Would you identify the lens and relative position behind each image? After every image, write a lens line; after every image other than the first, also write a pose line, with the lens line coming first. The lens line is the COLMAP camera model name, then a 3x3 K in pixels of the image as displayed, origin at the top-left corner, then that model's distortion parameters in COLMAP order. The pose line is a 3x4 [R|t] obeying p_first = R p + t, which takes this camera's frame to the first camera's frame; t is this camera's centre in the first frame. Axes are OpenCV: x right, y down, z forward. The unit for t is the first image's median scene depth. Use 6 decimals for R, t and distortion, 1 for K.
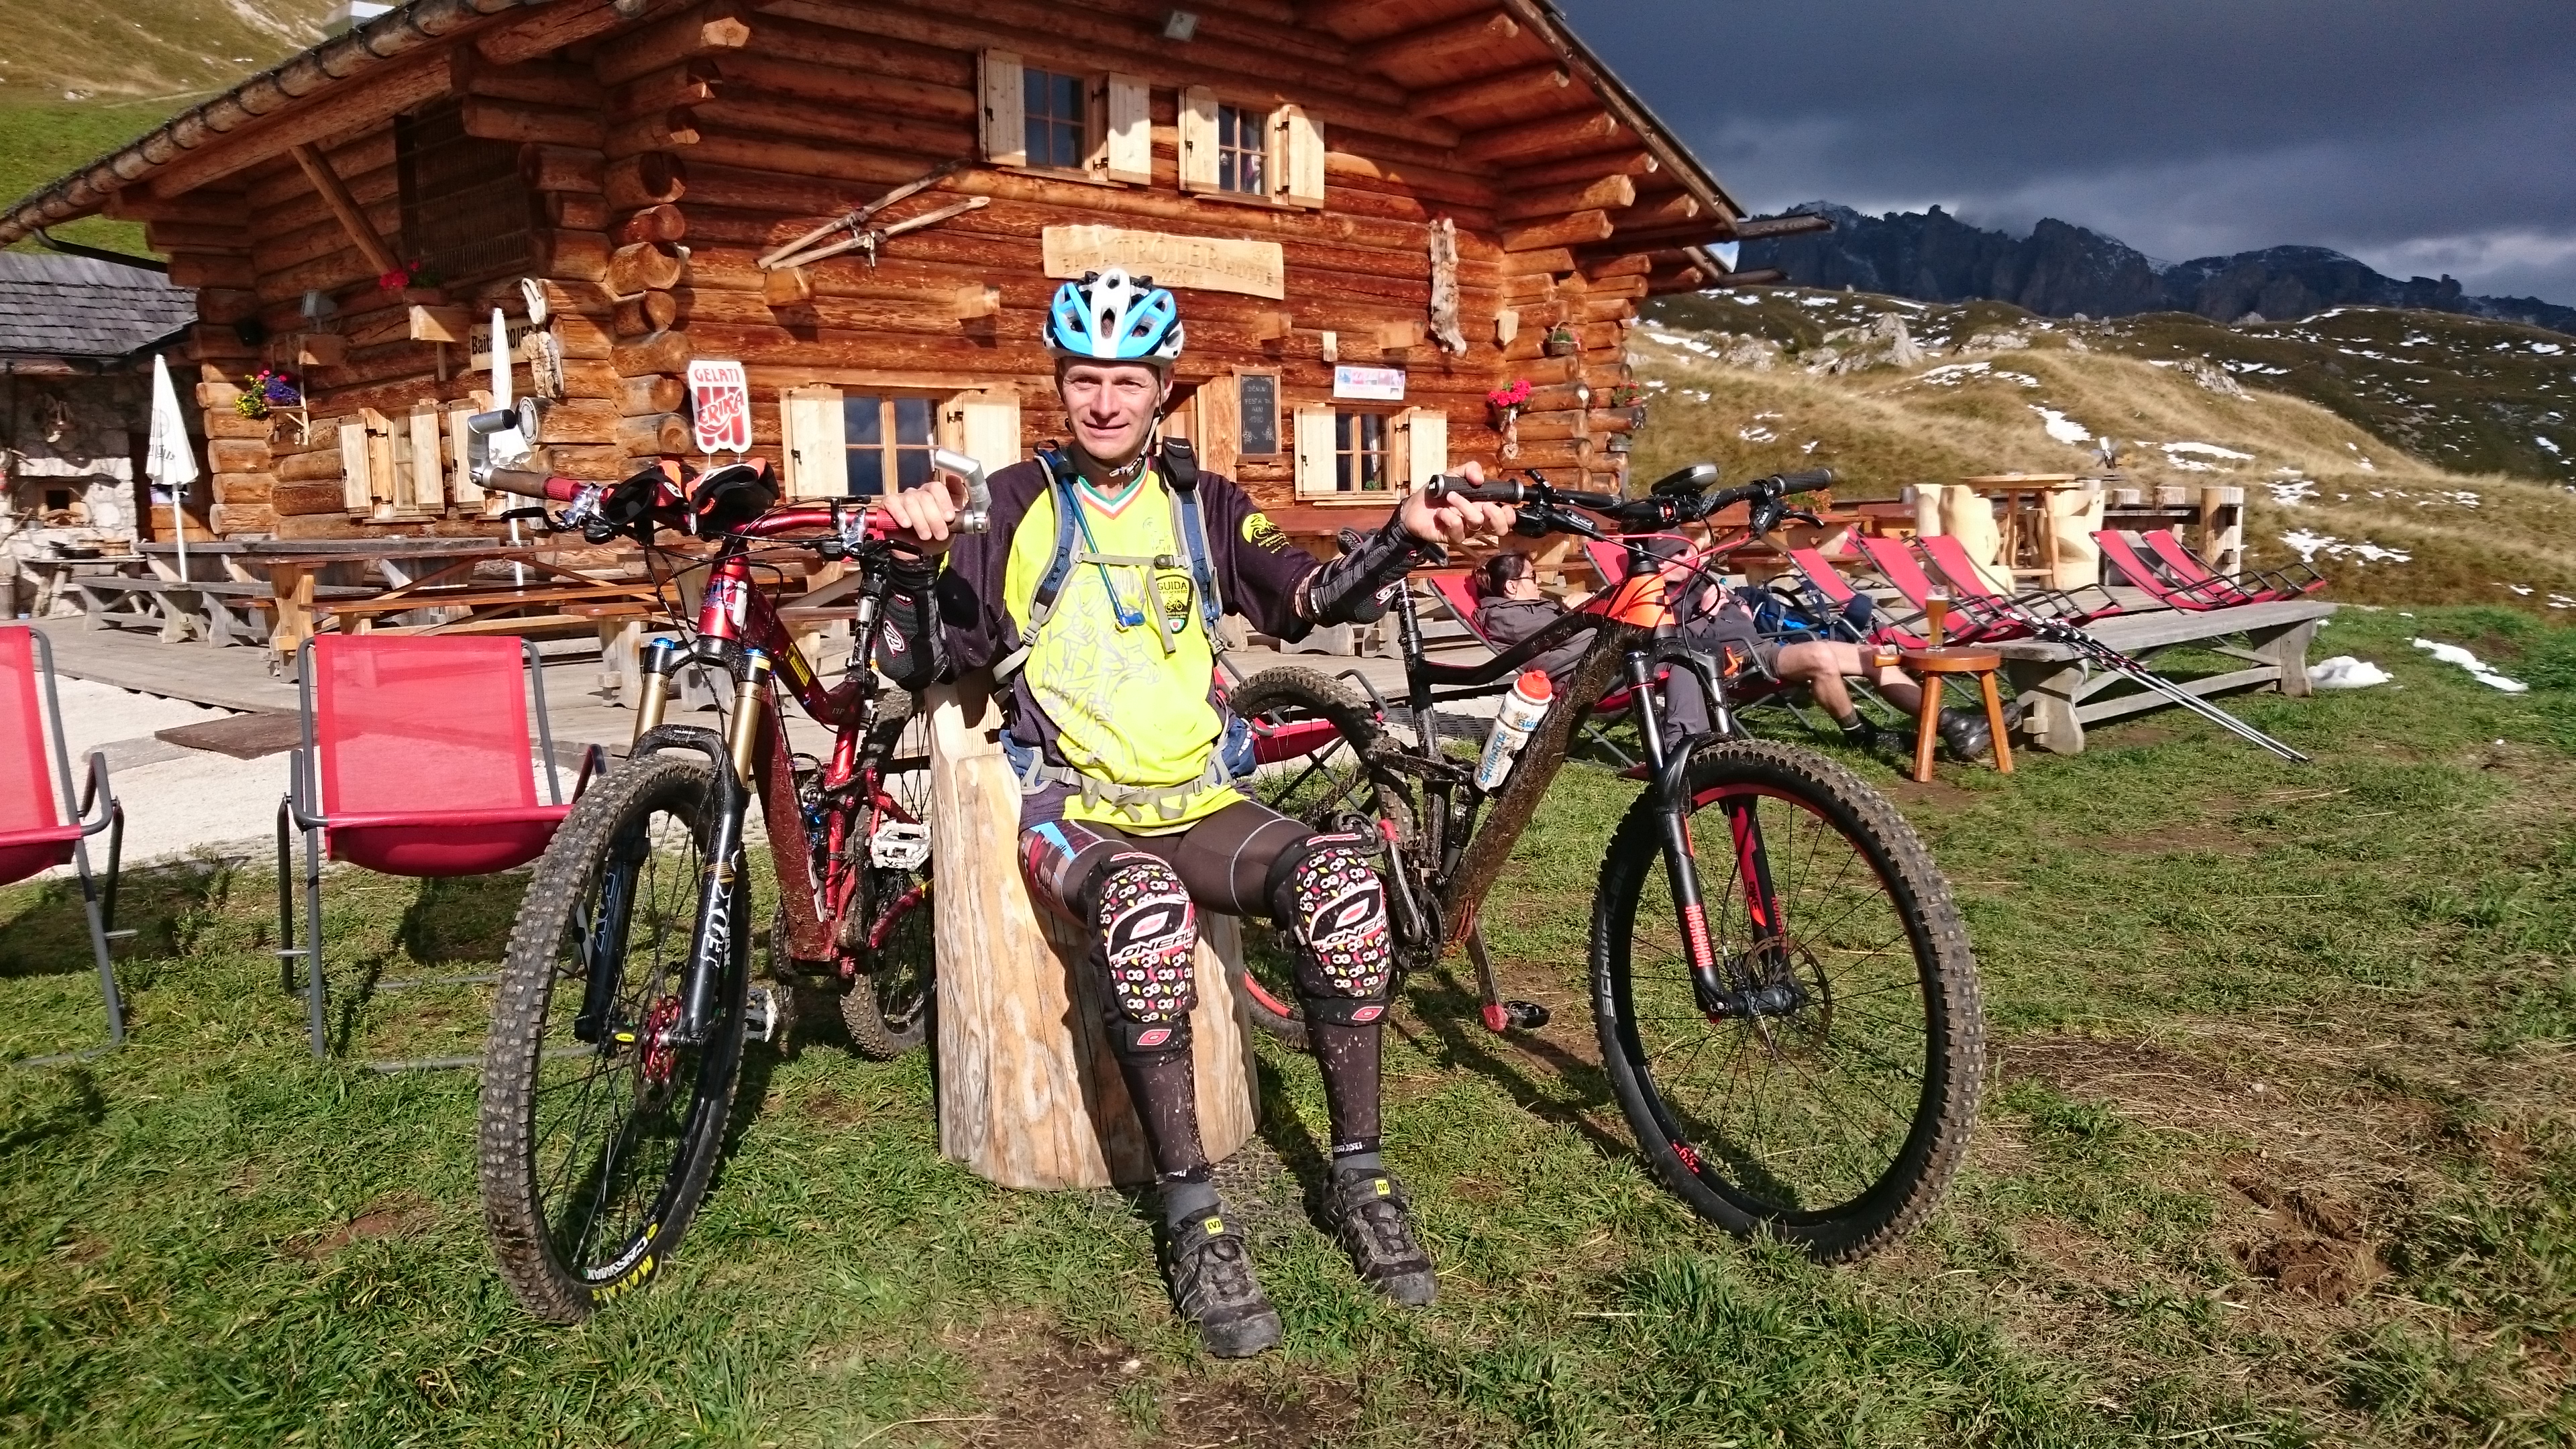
lens RADIAL K [[1905.7, 0, 1230.6], [0, 1905.7, 765.6], [0, 0, 1]] dist [0.007898, -0.014054]
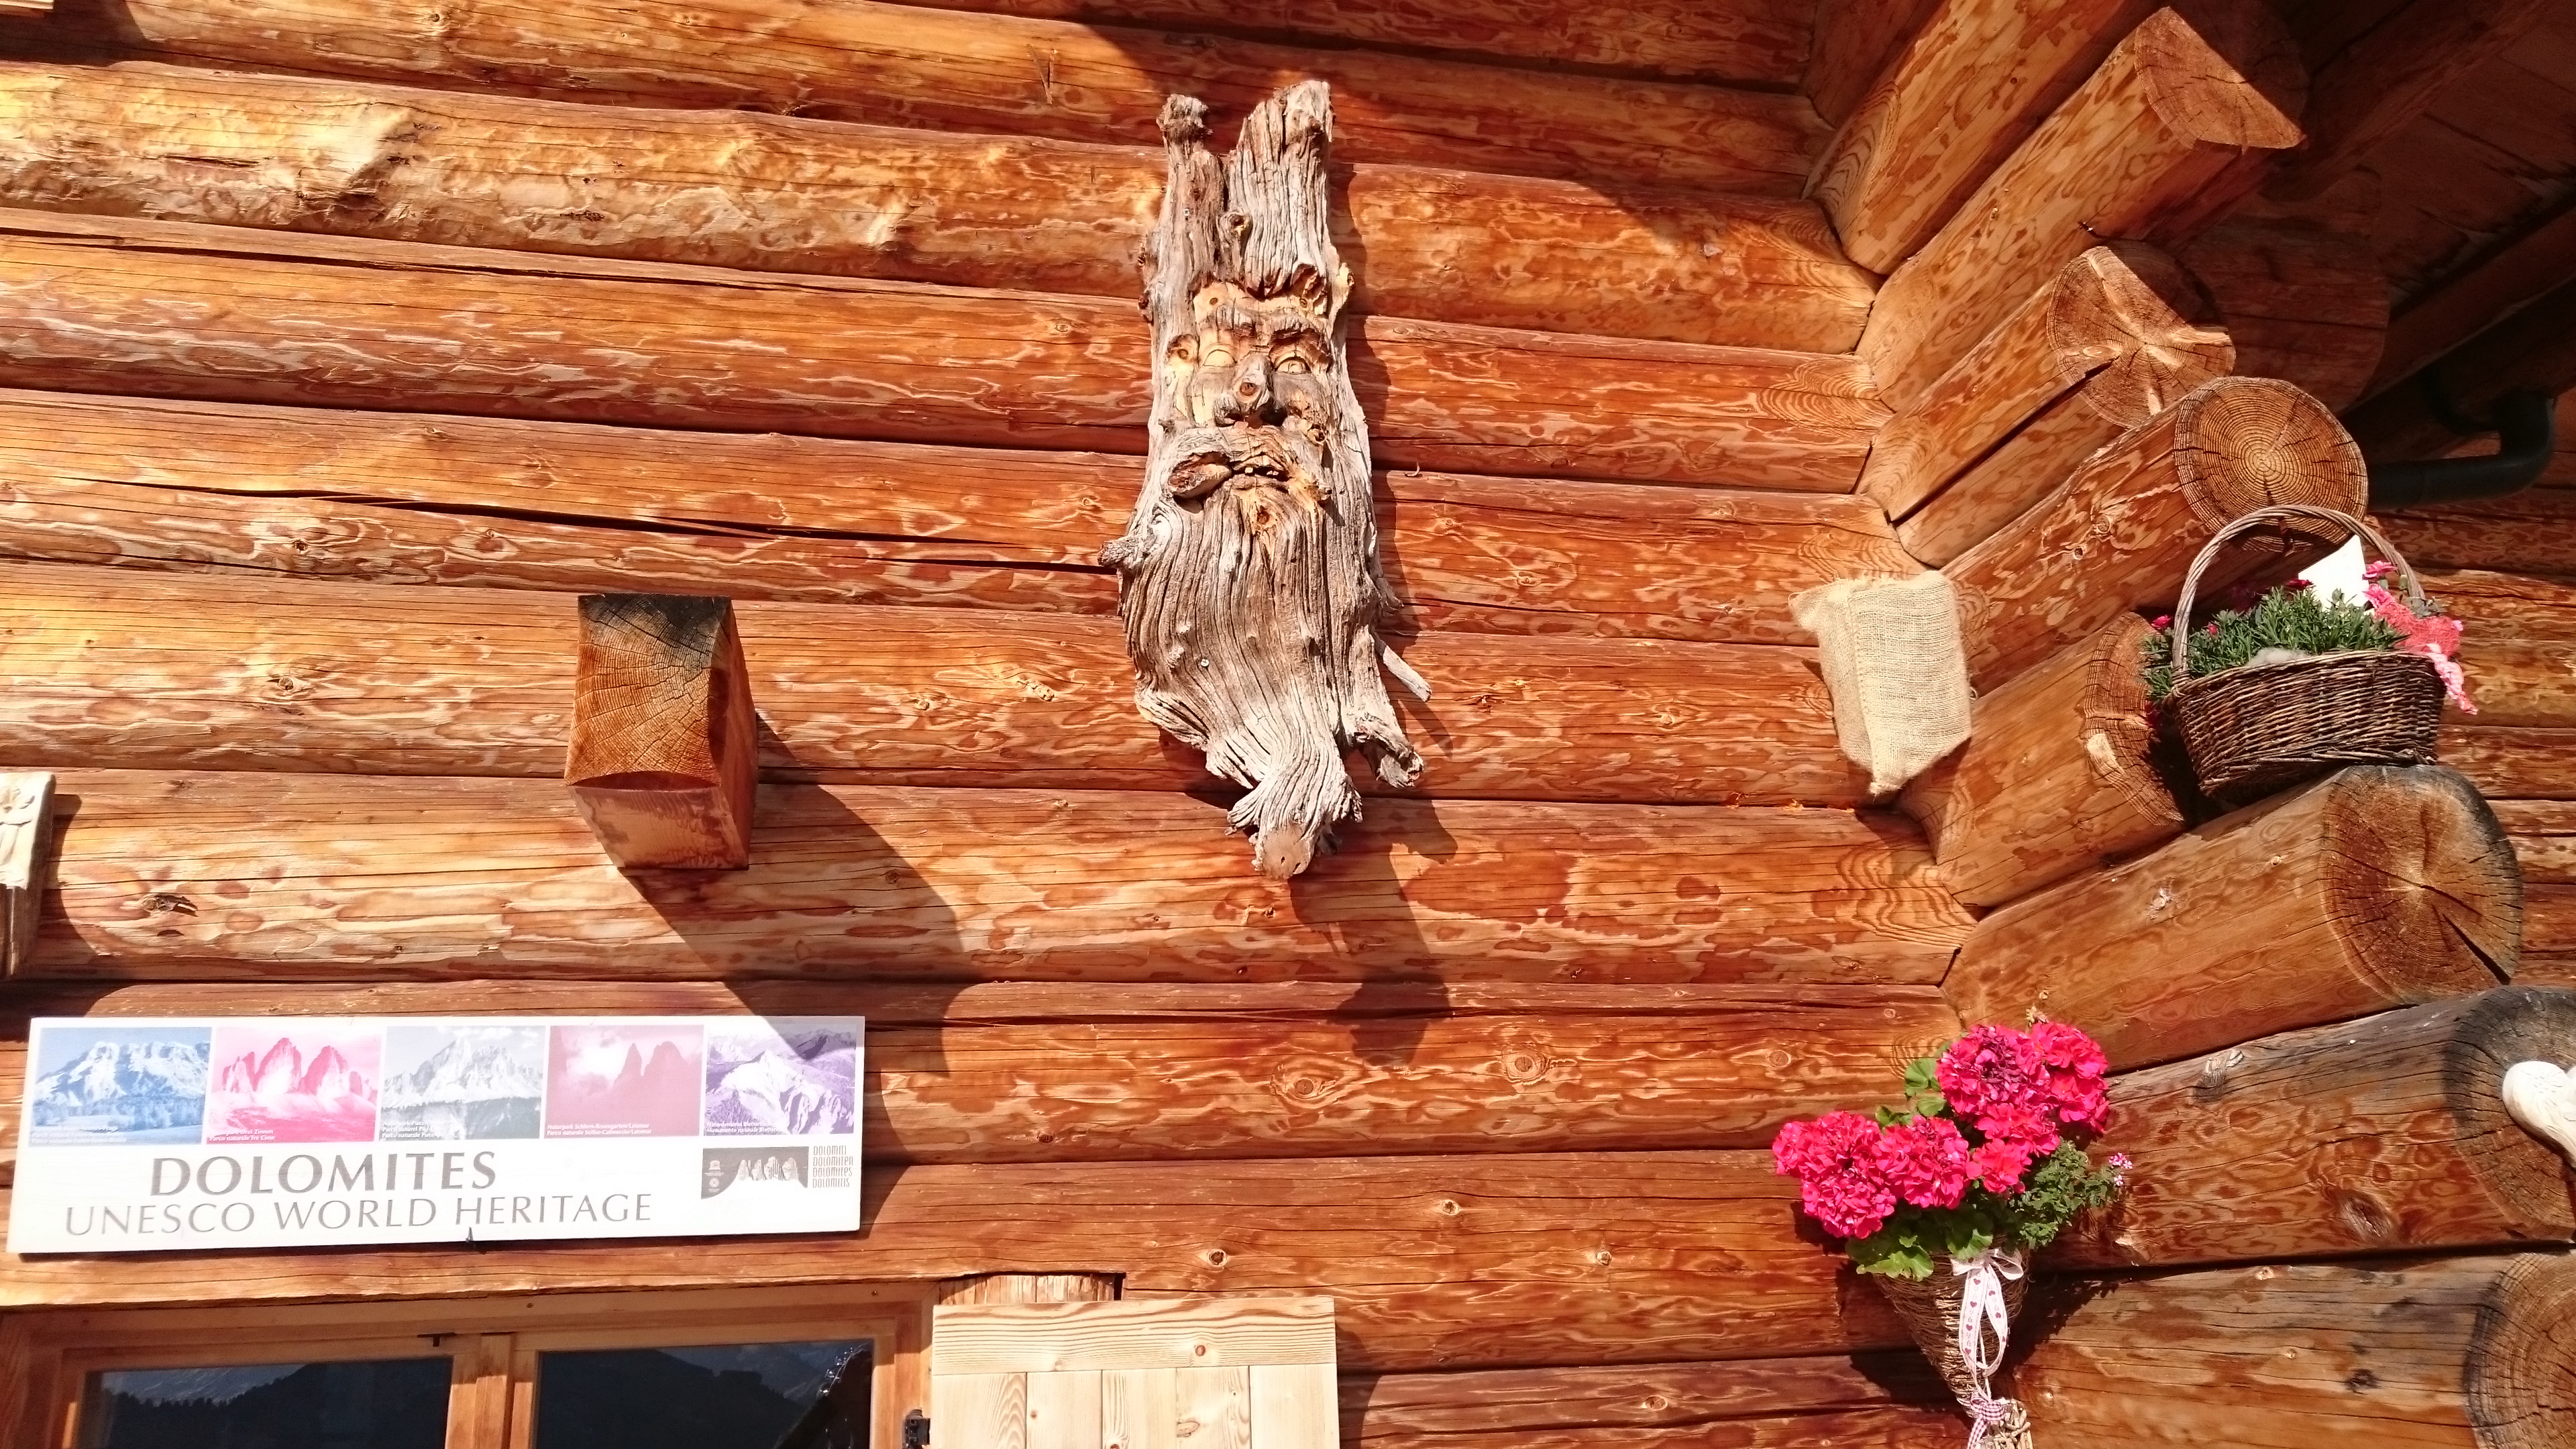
lens RADIAL K [[1905.7, 0, 1284.1], [0, 1905.7, 728.4], [0, 0, 1]] dist [0.007898, -0.014054]
pose [[0.842200, -0.168782, -0.512066, 0.202982], [-0.051666, 0.920104, -0.388250, -0.188757], [0.536684, 0.353441, 0.766192, 0.976356]]
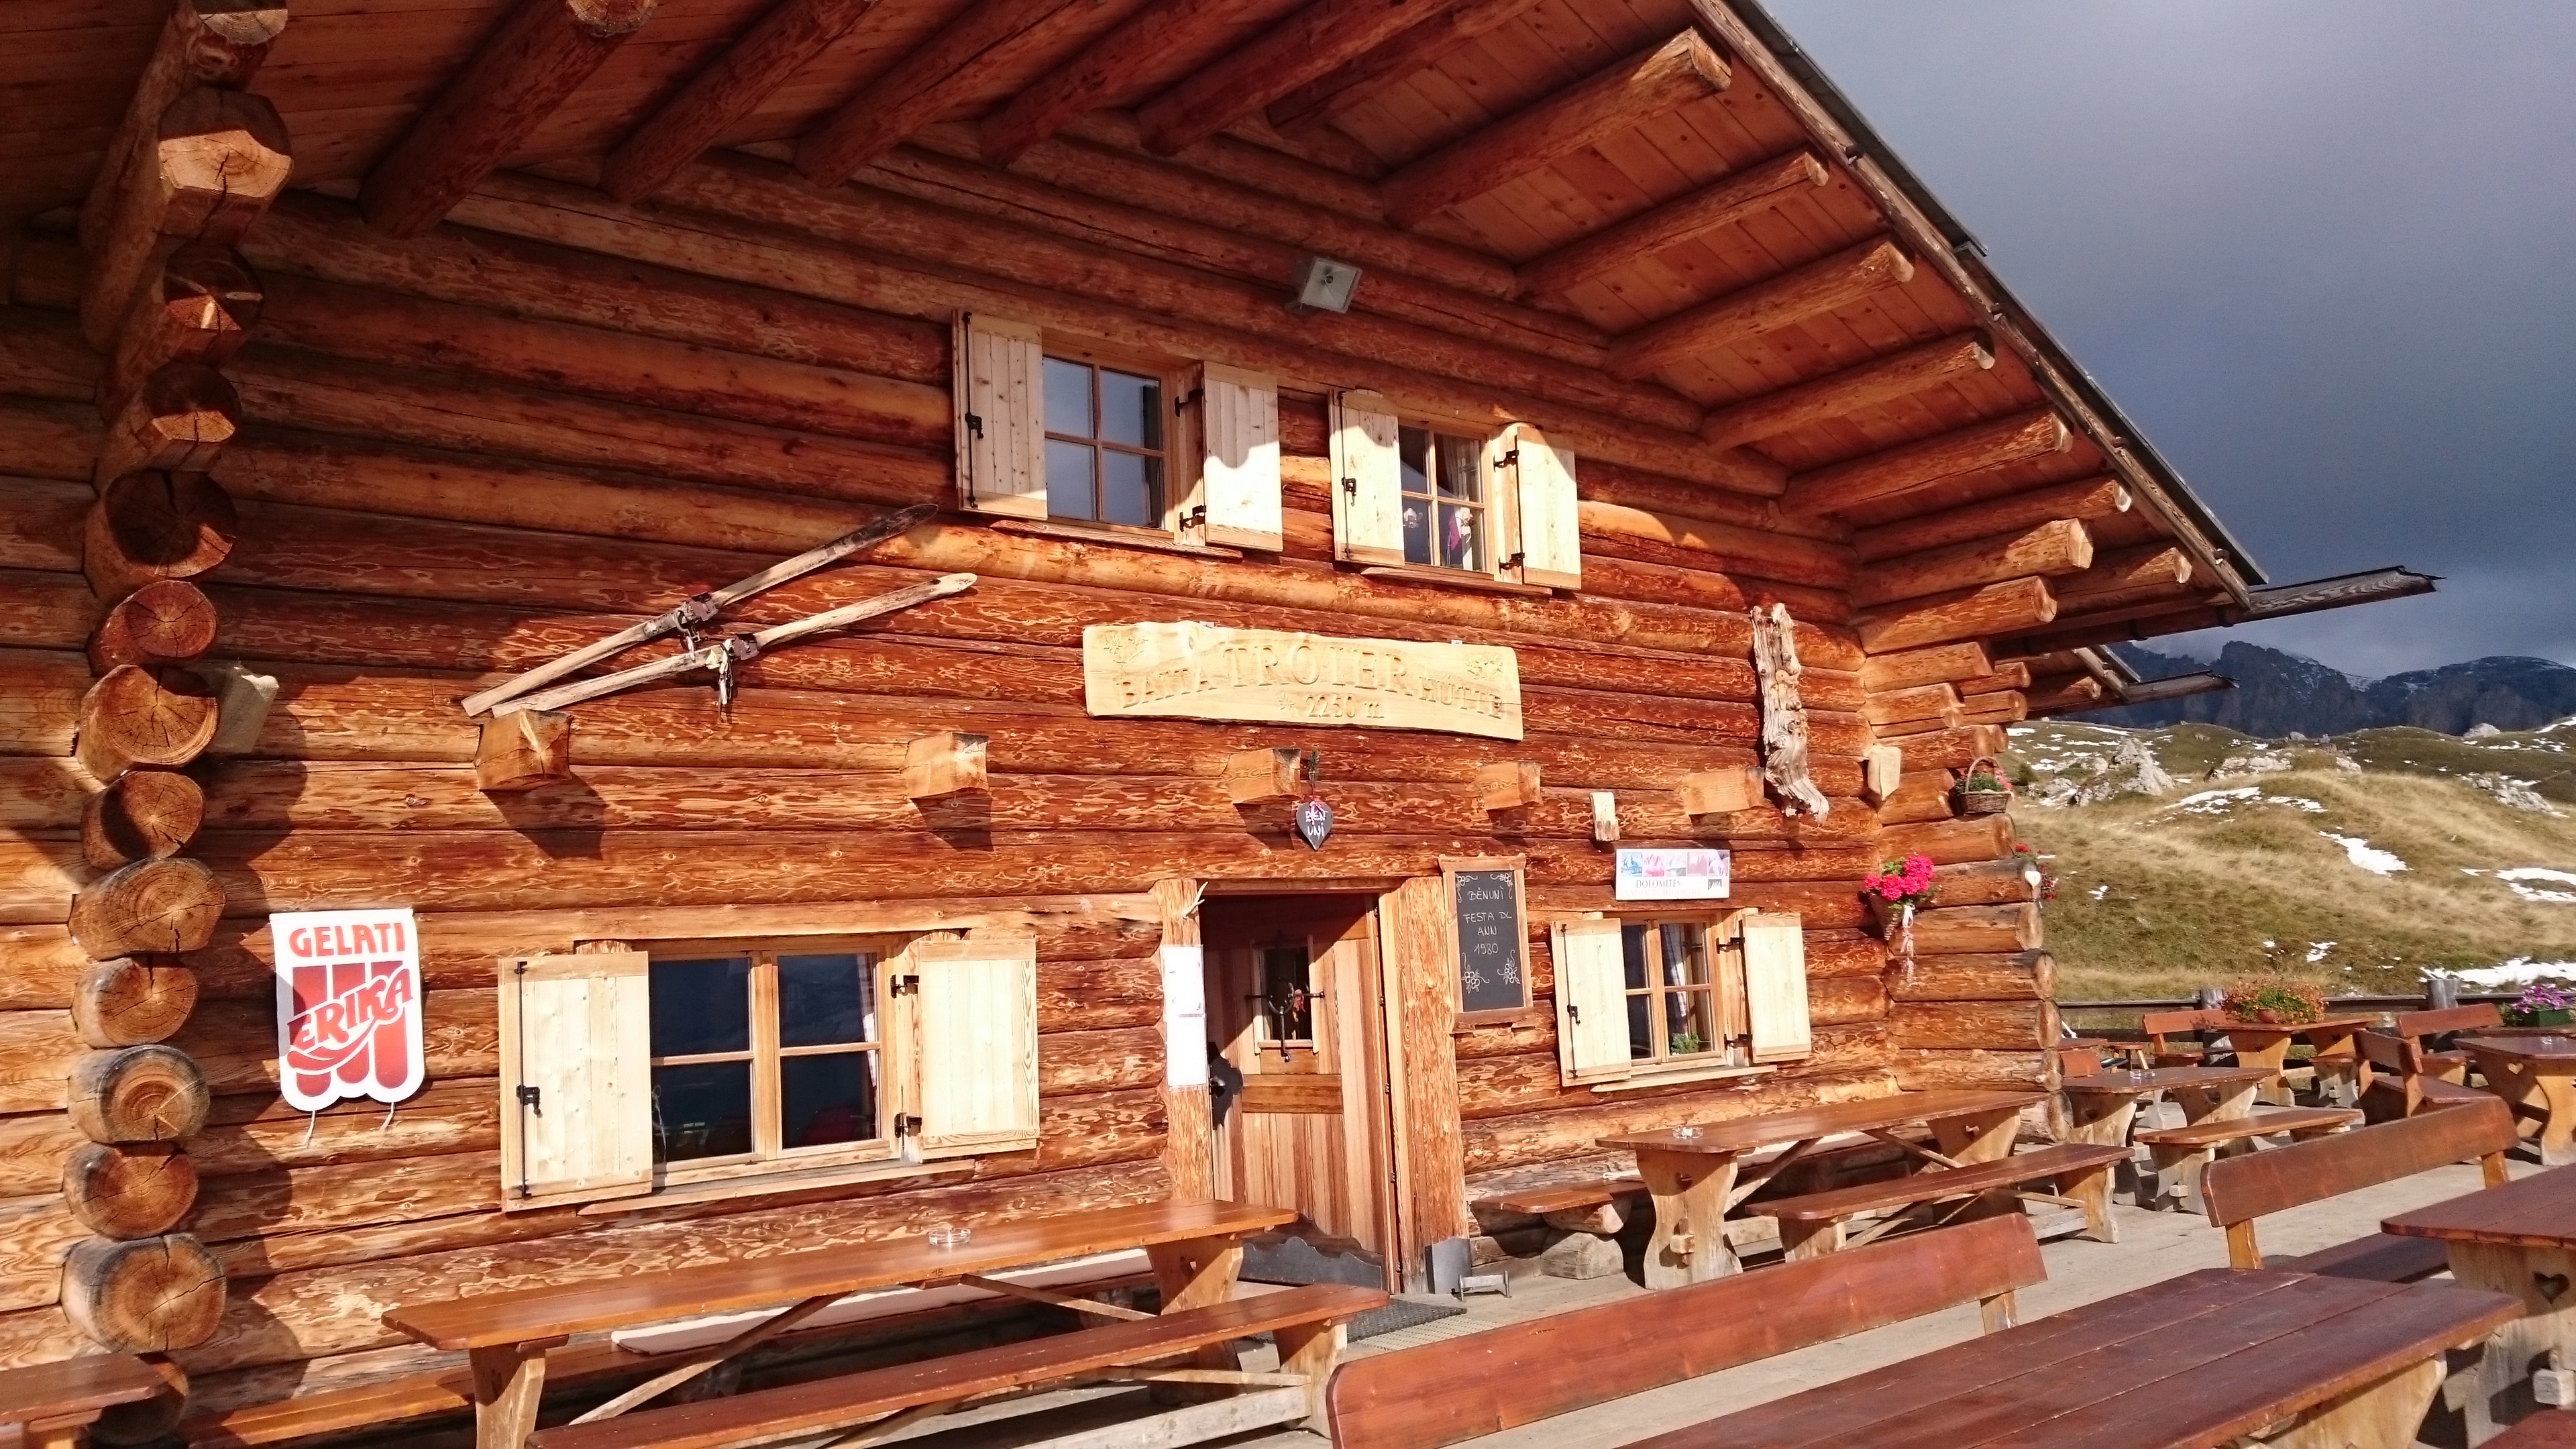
lens RADIAL K [[1905.7, 0, 1237.9], [0, 1905.7, 760.1], [0, 0, 1]] dist [0.007898, -0.014054]
pose [[0.995130, -0.040211, -0.089995, -0.006690], [0.017804, 0.971316, -0.237127, -0.103901], [0.096949, 0.234370, 0.967301, 0.437037]]
